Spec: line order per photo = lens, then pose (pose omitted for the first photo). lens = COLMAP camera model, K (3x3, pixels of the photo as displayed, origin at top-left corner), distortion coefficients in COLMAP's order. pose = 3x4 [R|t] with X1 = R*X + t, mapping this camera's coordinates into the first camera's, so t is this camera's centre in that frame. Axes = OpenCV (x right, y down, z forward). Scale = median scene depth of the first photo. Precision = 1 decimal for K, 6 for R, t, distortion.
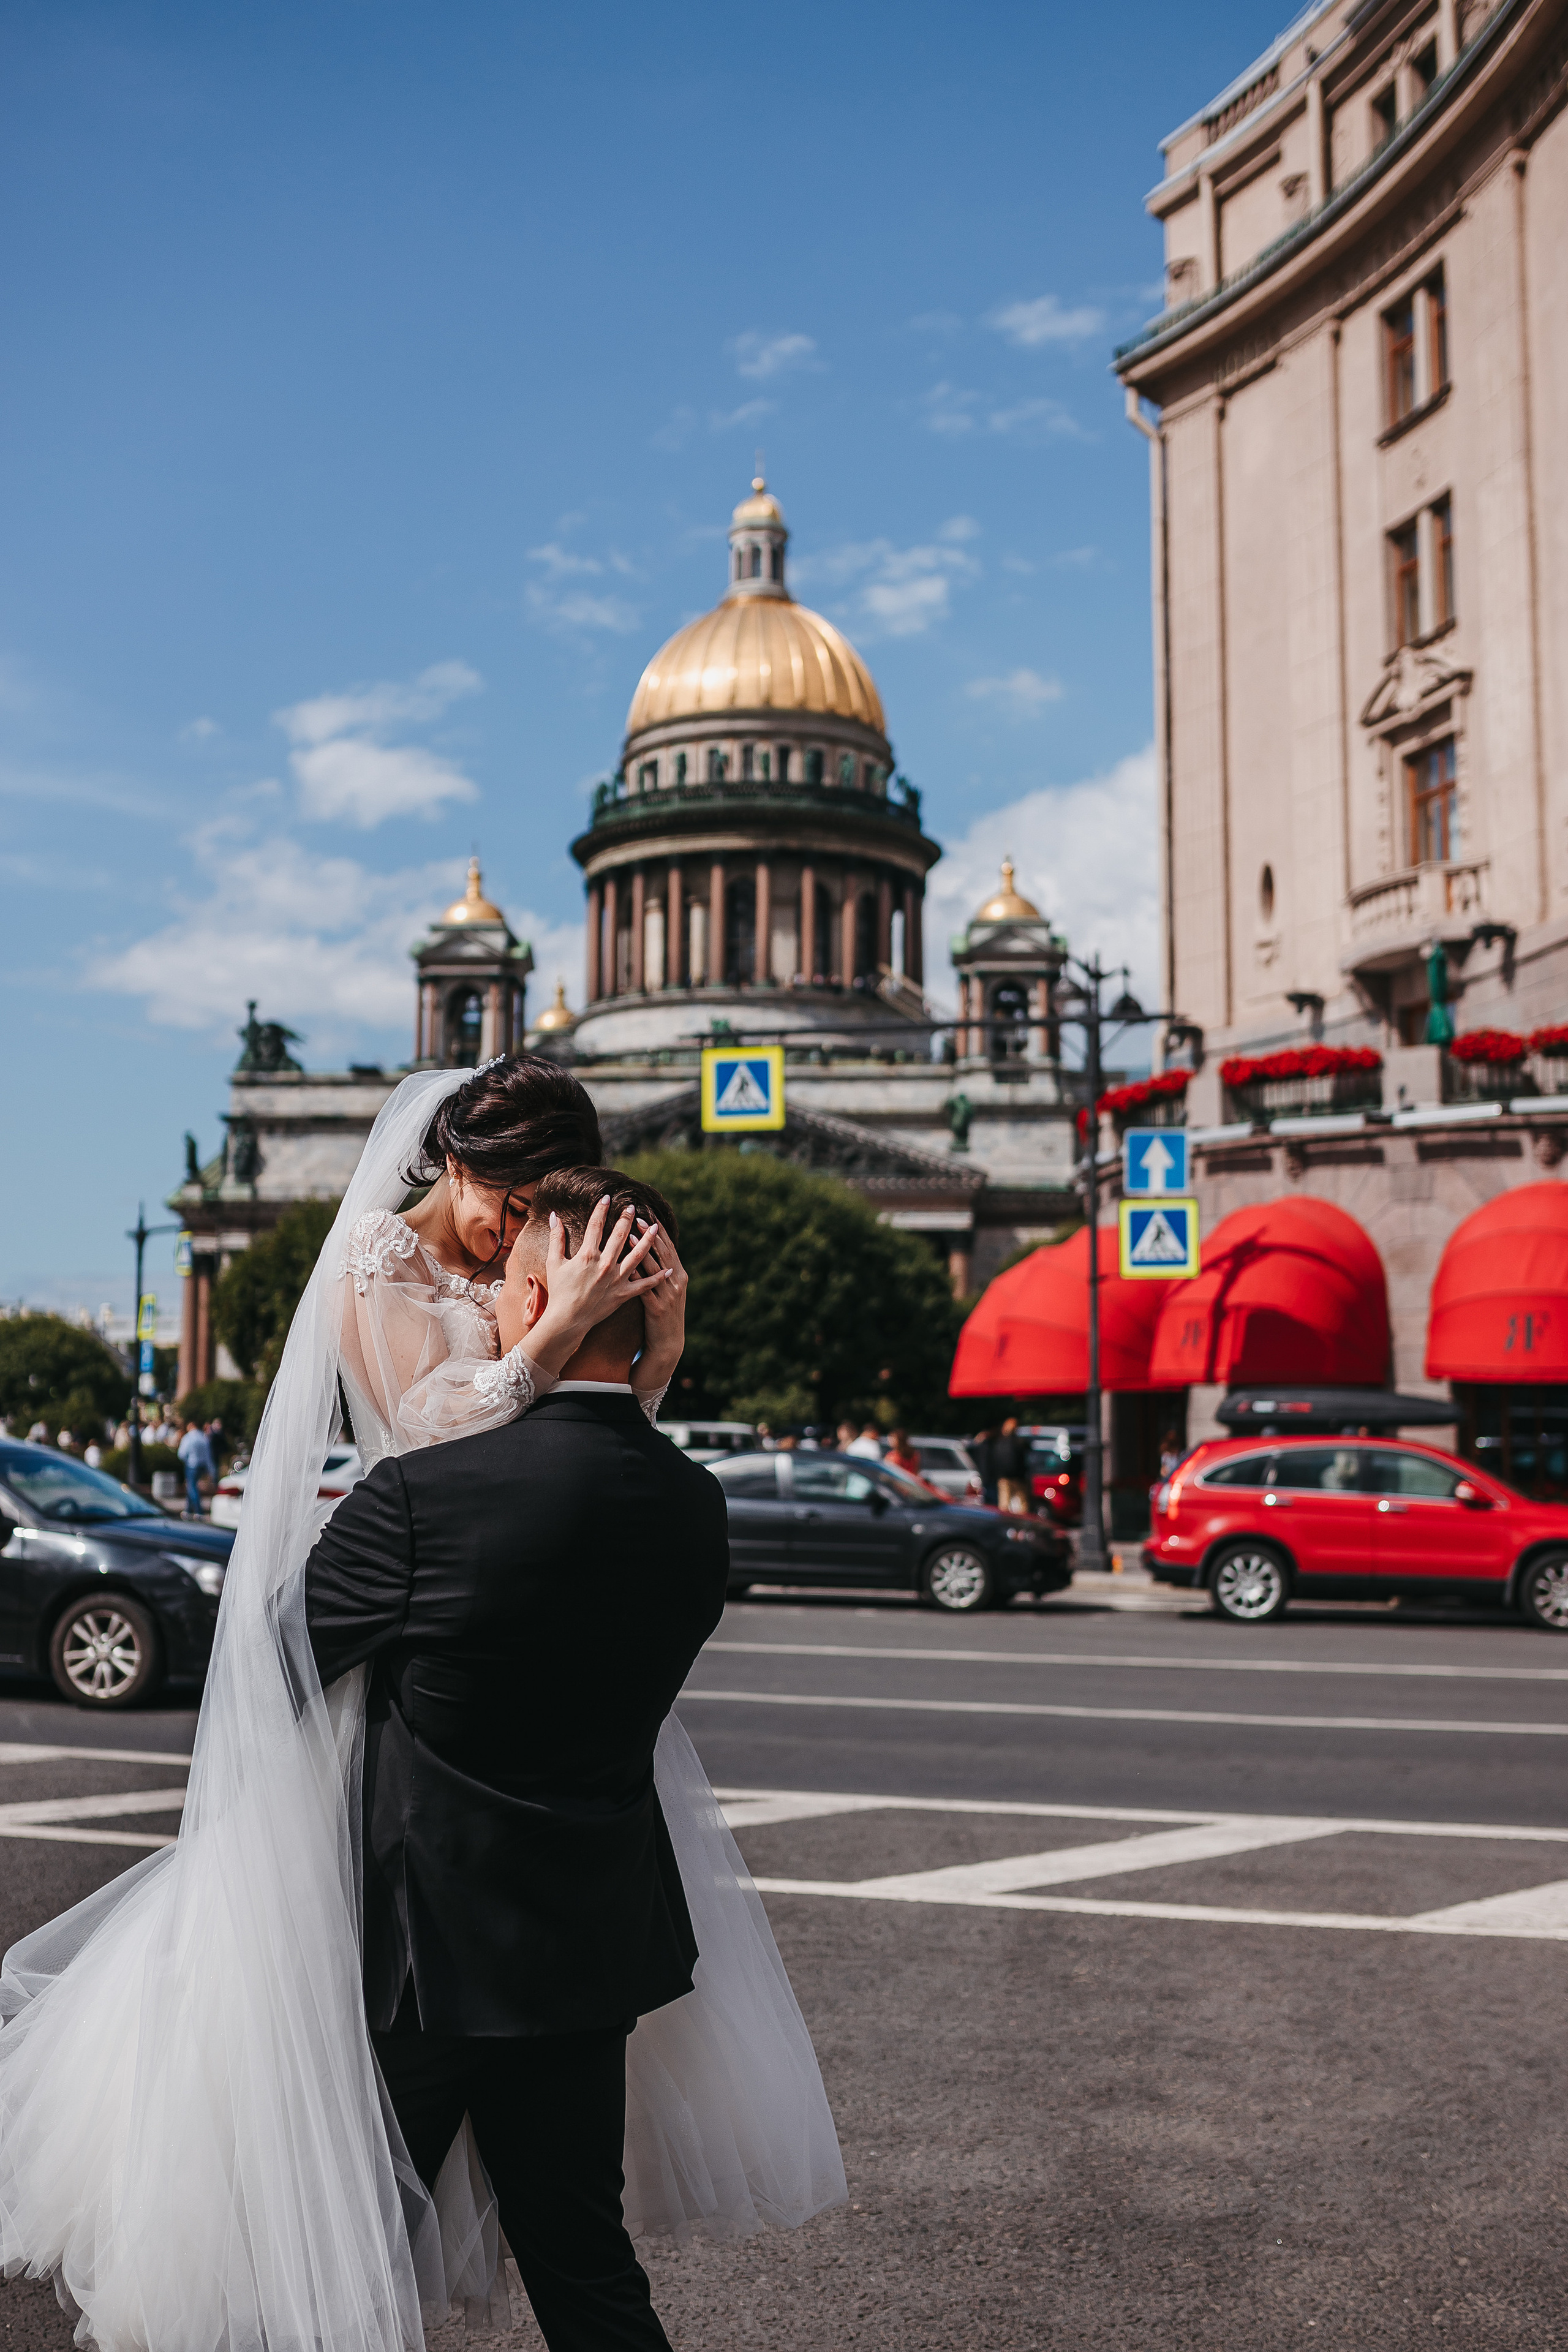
lens RADIAL K [[2476.1, 0, 784.0], [0, 2476.1, 1176.0], [0, 0, 1]] dist [-0.070047, 0.053641]
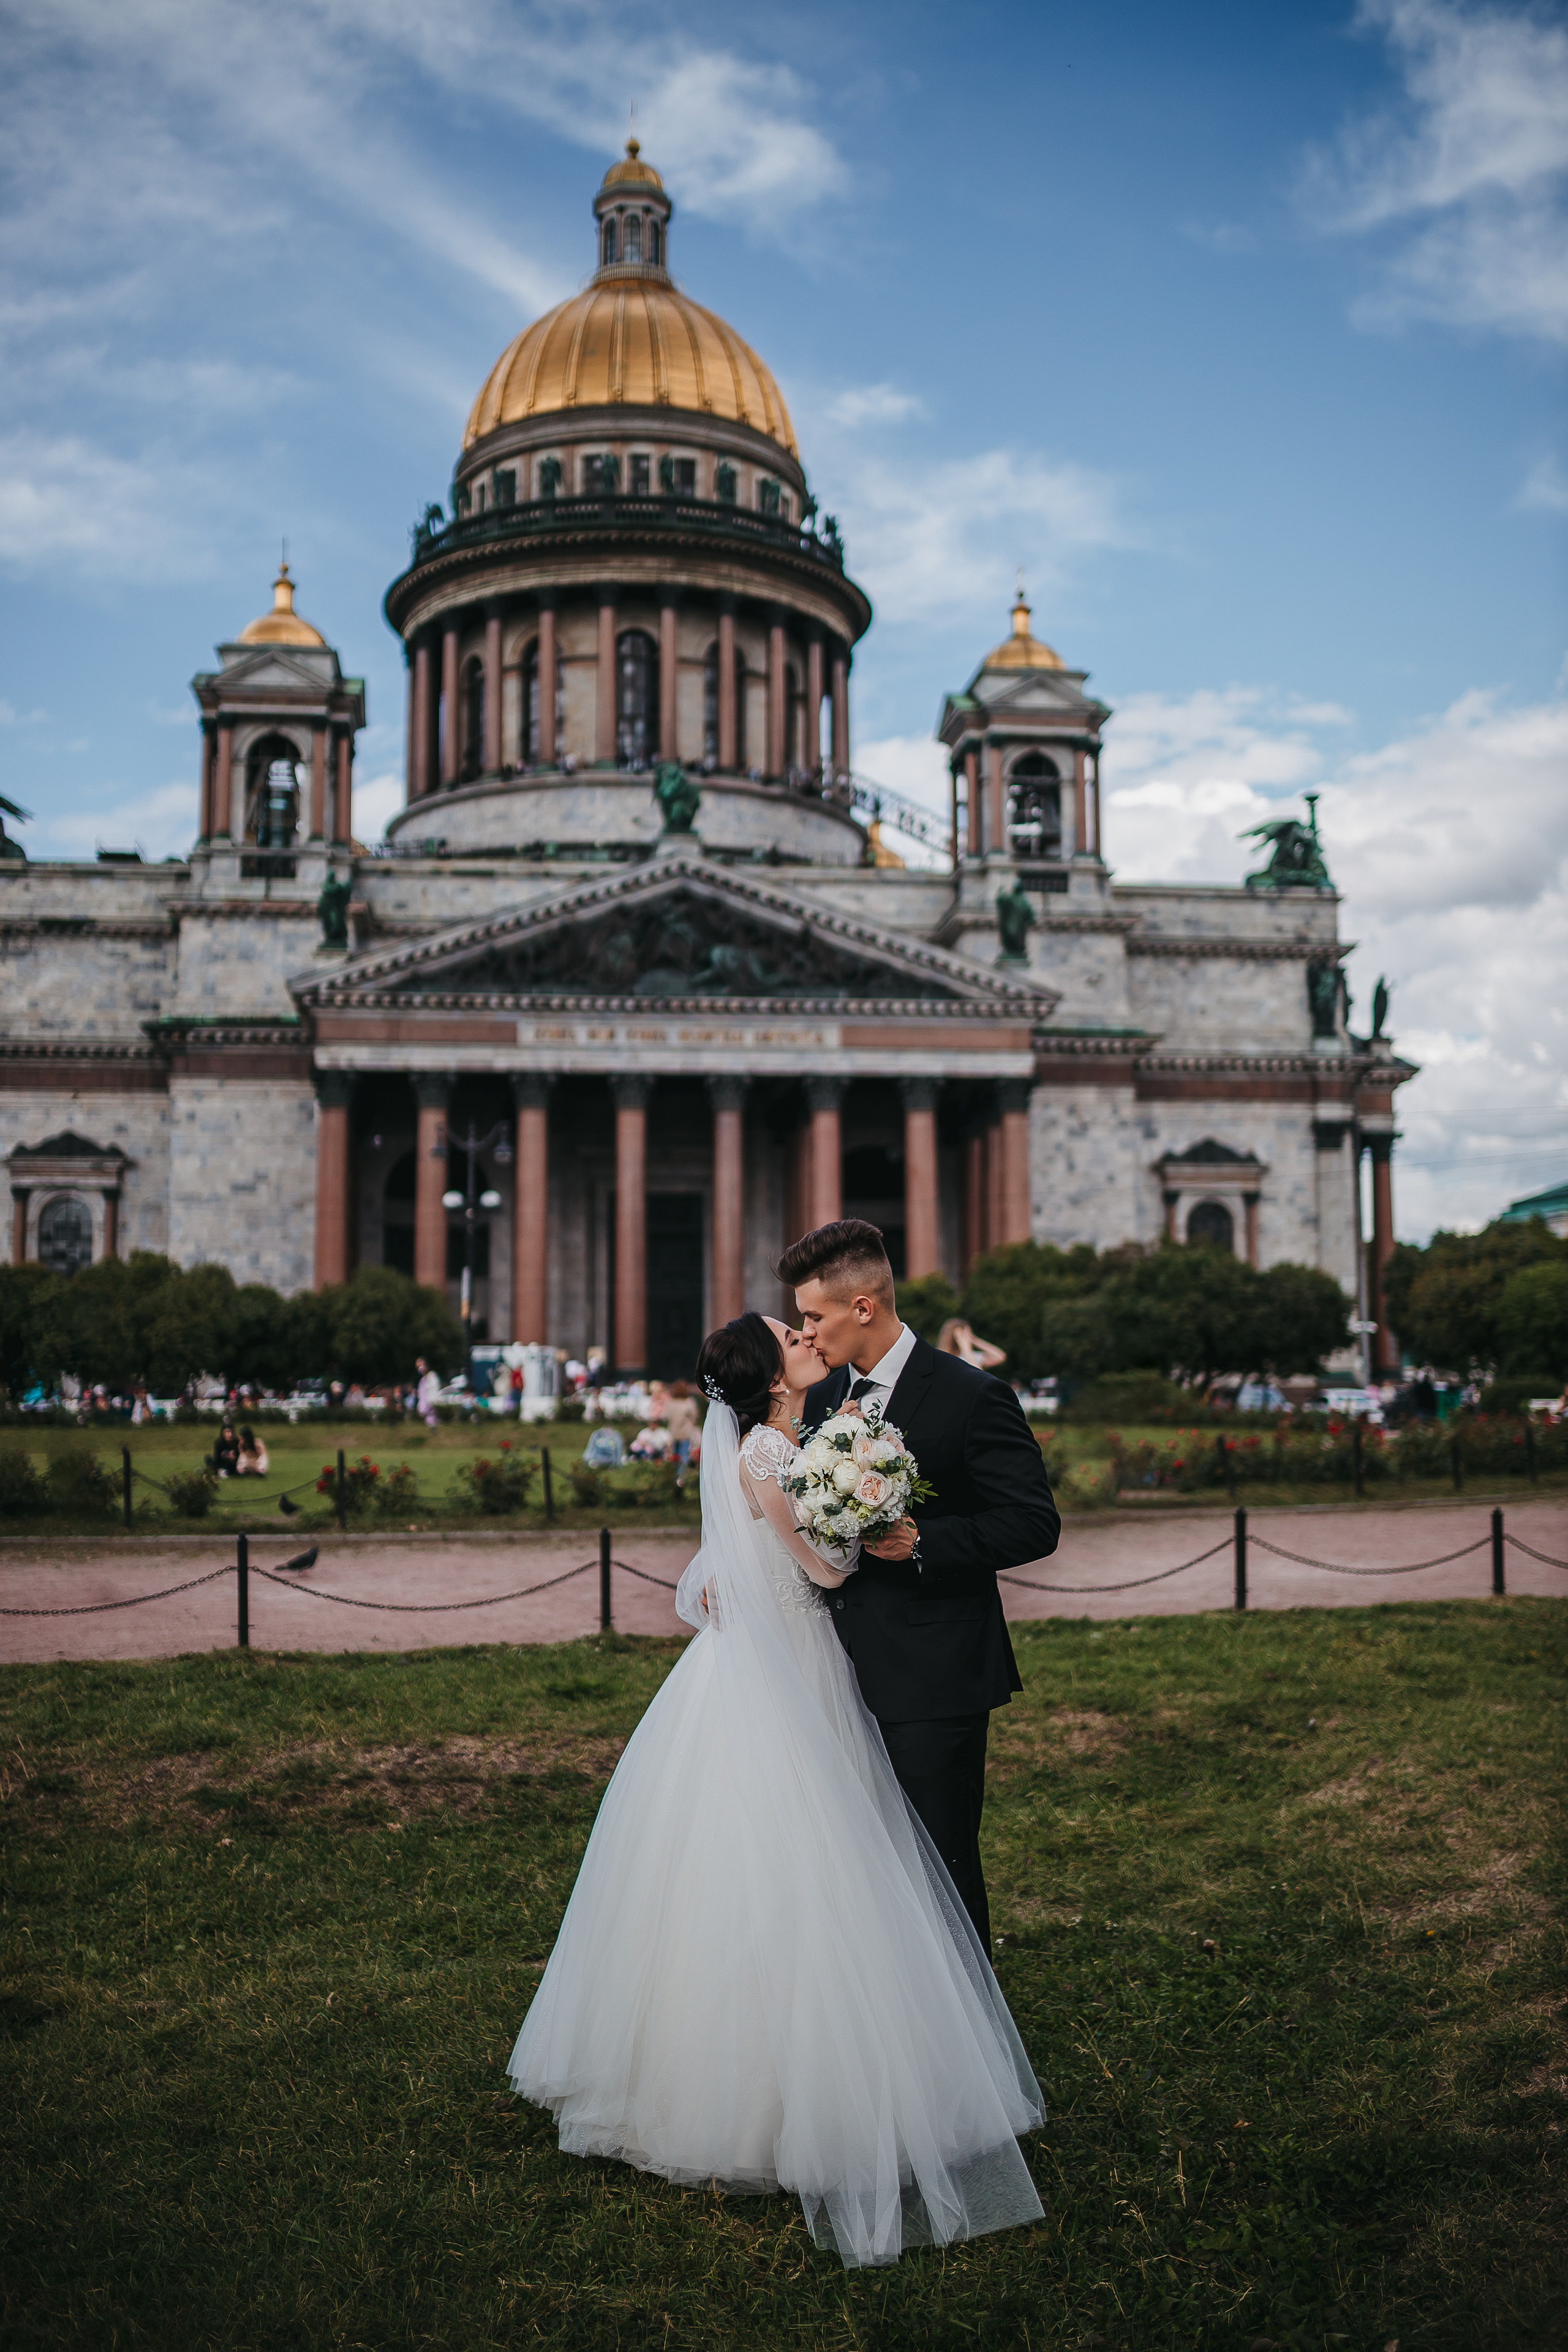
lens RADIAL K [[2221.4, 0, 784.0], [0, 2221.4, 1176.0], [0, 0, 1]] dist [-0.077721, 0.104551]
pose [[0.984820, 0.003703, 0.173538, -0.497782], [-0.006494, 0.999859, 0.015517, 0.192994], [-0.173456, -0.016408, 0.984705, 1.901501]]
